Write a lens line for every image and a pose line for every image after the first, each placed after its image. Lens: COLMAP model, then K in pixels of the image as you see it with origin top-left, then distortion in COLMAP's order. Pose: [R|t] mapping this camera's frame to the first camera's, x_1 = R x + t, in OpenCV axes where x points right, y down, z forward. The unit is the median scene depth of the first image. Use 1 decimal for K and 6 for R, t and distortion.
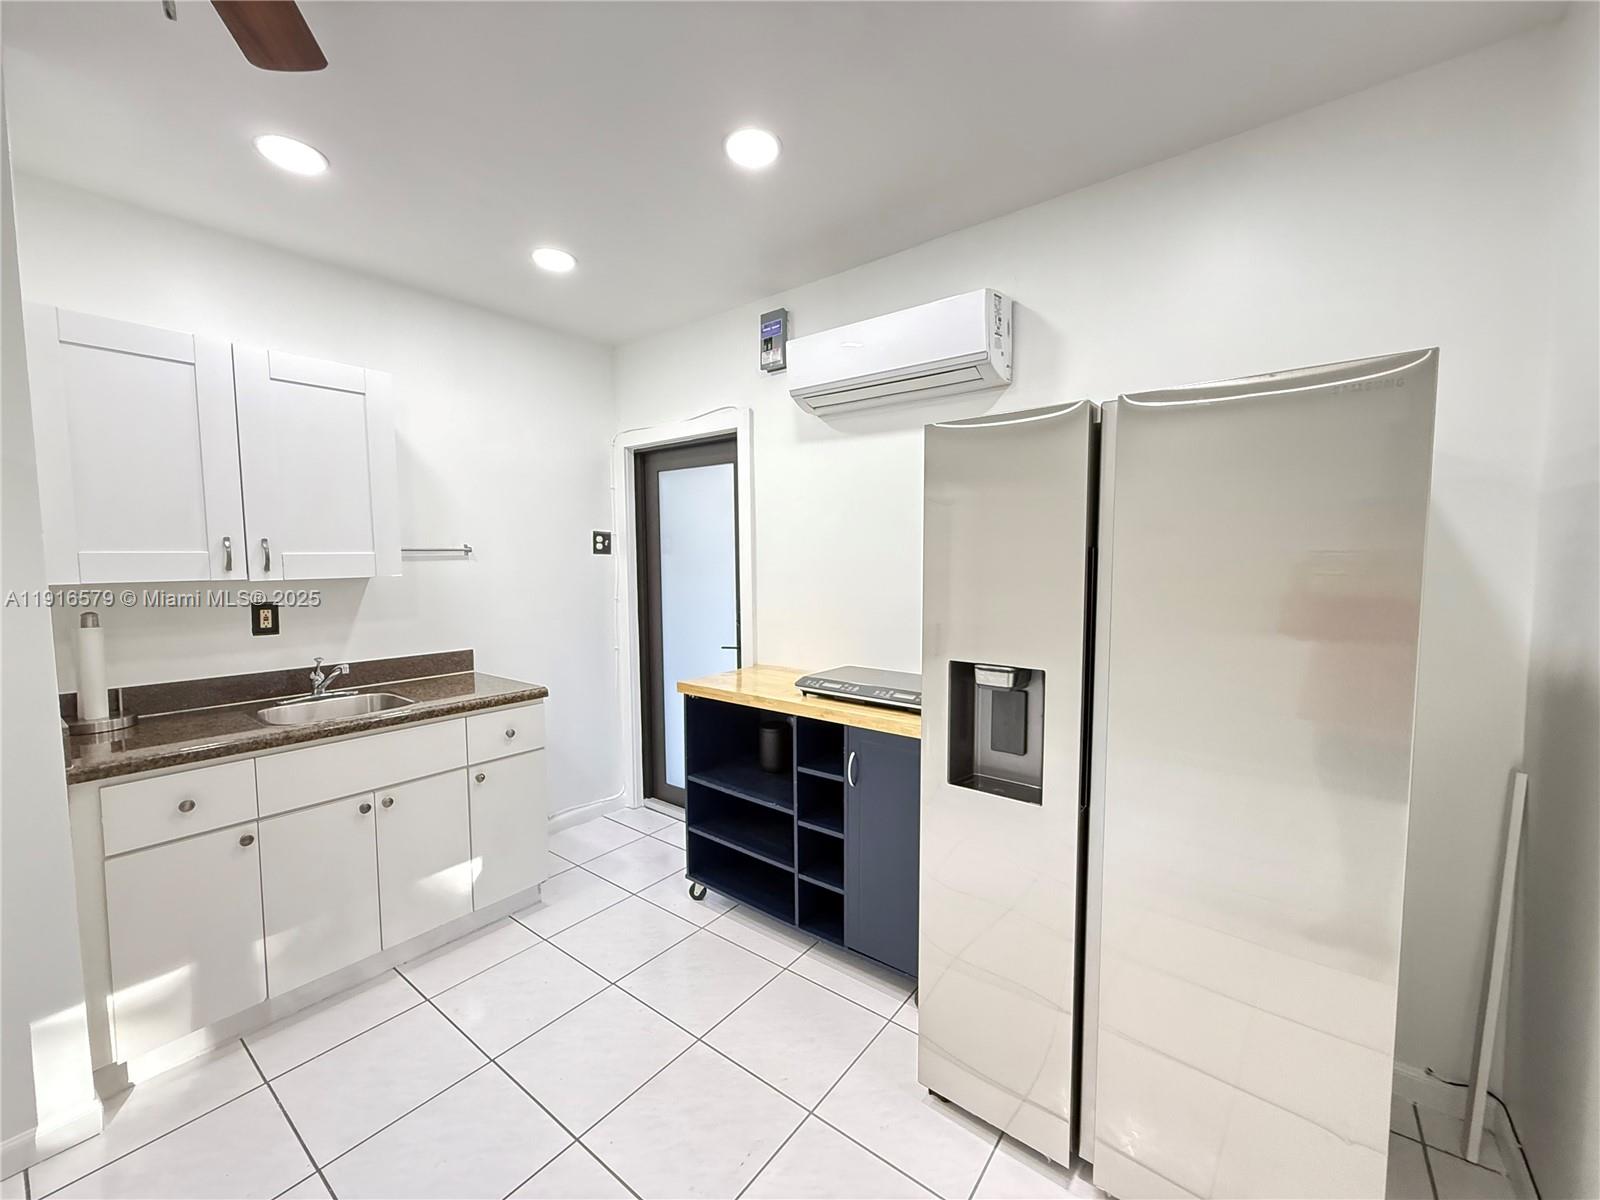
lens RADIAL K [[639.5, 0, 811.8], [0, 639.5, 599.6], [0, 0, 1]] dist [0.002034, 0.000219]
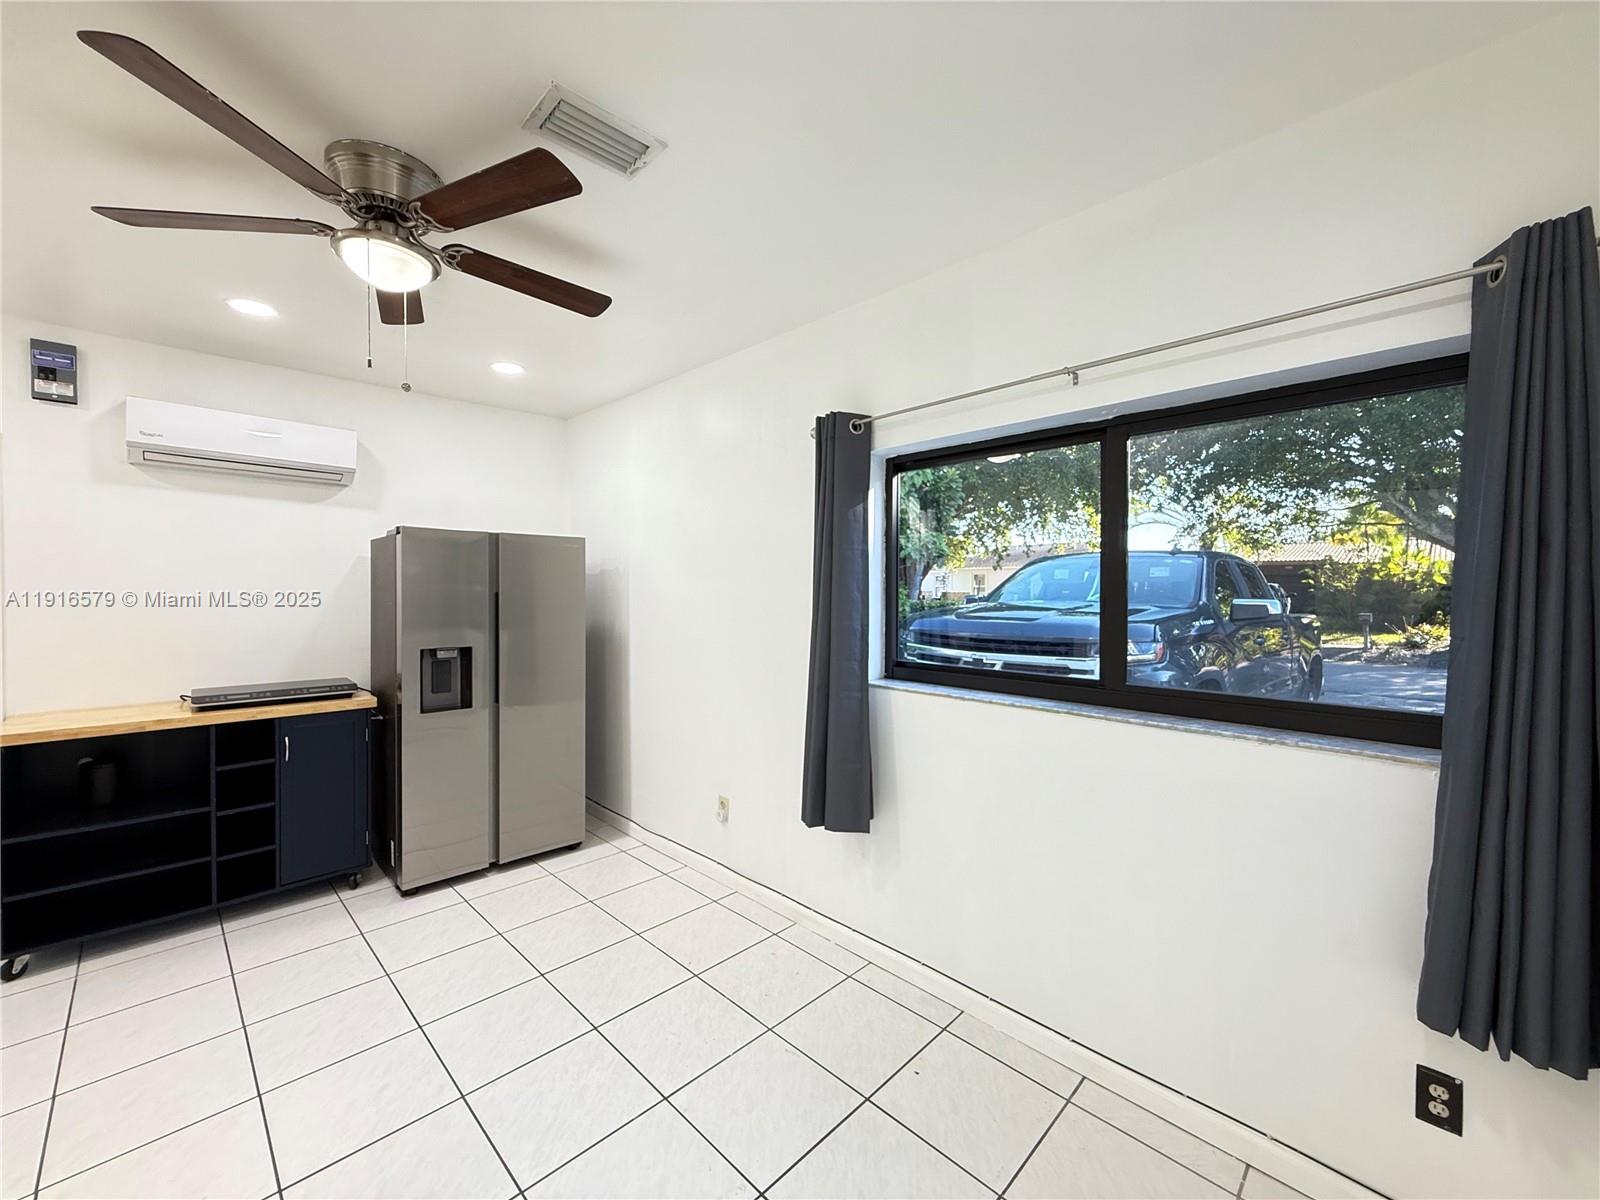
lens RADIAL K [[639.5, 0, 811.8], [0, 639.5, 599.6], [0, 0, 1]] dist [0.002034, 0.000219]
pose [[0.132055, -0.012252, 0.991167, -1.062260], [0.062950, 0.998009, 0.003950, 0.009894], [-0.989242, 0.061873, 0.132563, -0.293973]]
